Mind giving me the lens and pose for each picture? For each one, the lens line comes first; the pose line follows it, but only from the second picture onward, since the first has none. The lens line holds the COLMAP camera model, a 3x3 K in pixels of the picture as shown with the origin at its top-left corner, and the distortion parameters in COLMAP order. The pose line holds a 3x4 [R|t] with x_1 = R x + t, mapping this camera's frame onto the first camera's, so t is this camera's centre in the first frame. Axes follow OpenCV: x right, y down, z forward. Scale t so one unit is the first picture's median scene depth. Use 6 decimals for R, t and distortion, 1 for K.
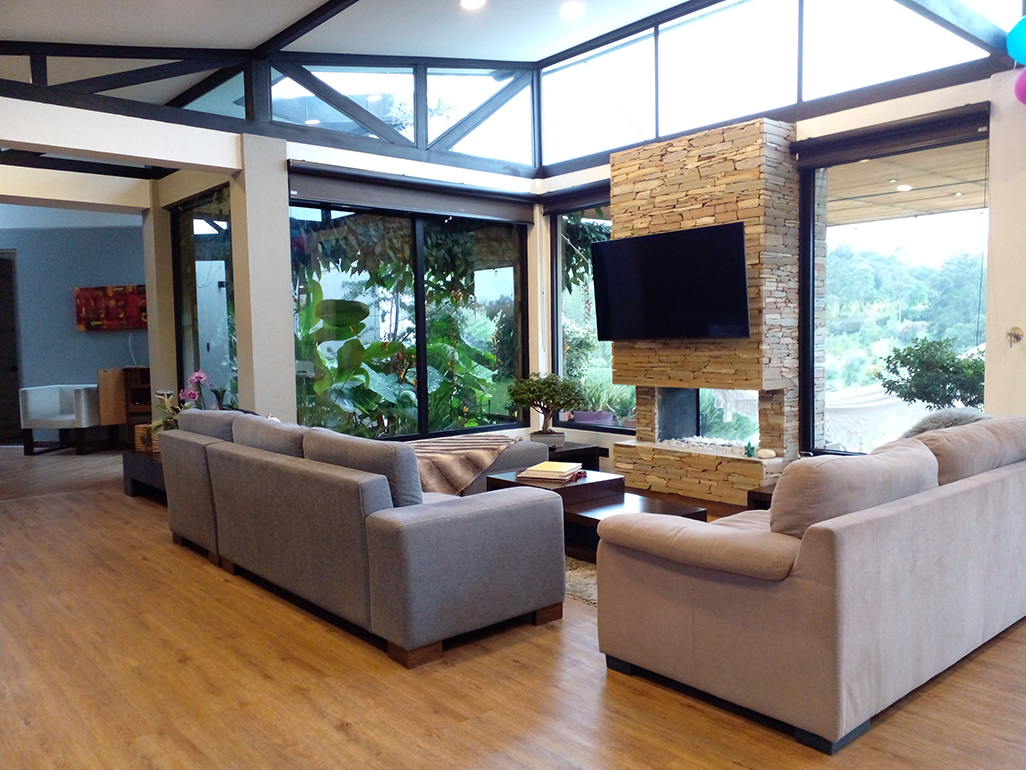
lens RADIAL K [[819.8, 0, 529.9], [0, 819.8, 387.0], [0, 0, 1]] dist [0.084959, -0.126125]
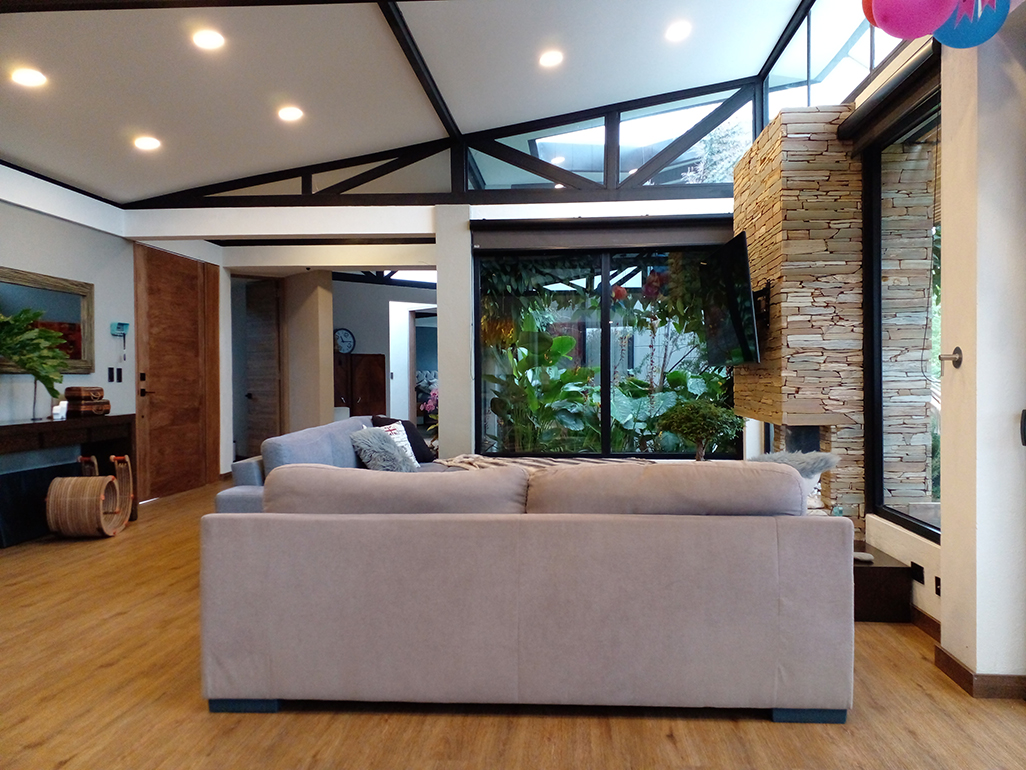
lens RADIAL K [[819.8, 0, 529.9], [0, 819.8, 387.0], [0, 0, 1]] dist [0.084959, -0.126125]
pose [[0.709682, 0.021375, -0.704198, 0.639956], [-0.048023, 0.998682, -0.018084, -0.006633], [0.702883, 0.046652, 0.709774, 0.198386]]
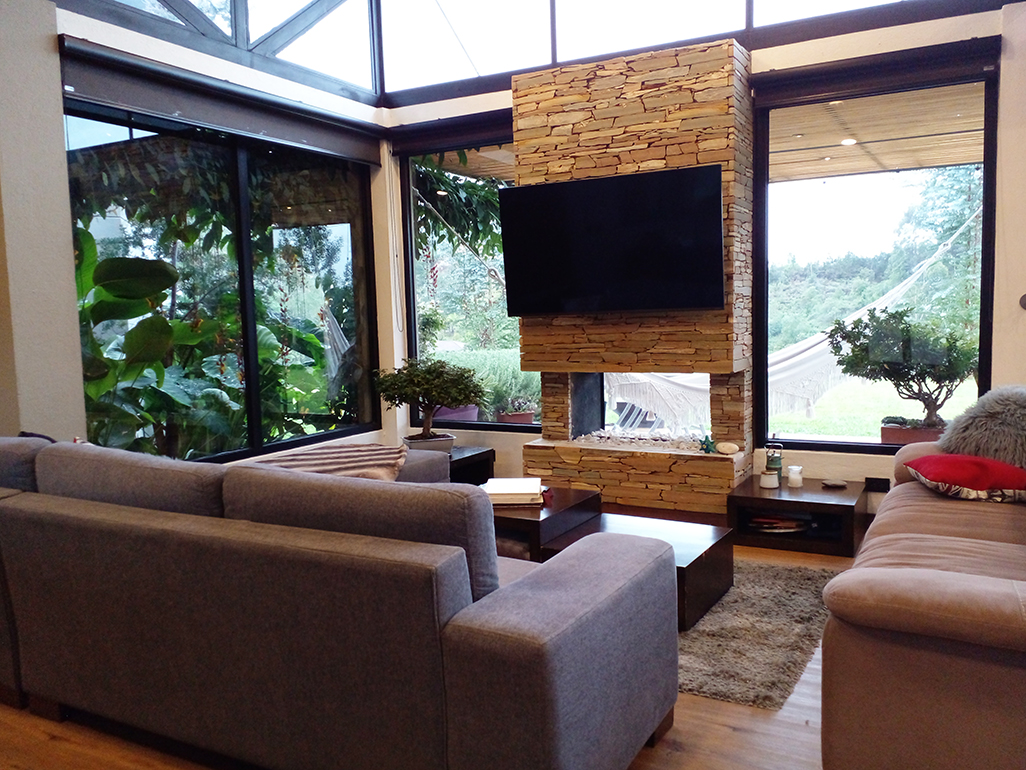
lens RADIAL K [[845.9, 0, 524.5], [0, 845.9, 383.2], [0, 0, 1]] dist [0.090927, -0.124786]
pose [[0.937256, -0.037819, 0.346584, -0.194268], [0.031978, 0.999234, 0.022559, -0.010624], [-0.347171, -0.010060, 0.937748, 0.251314]]
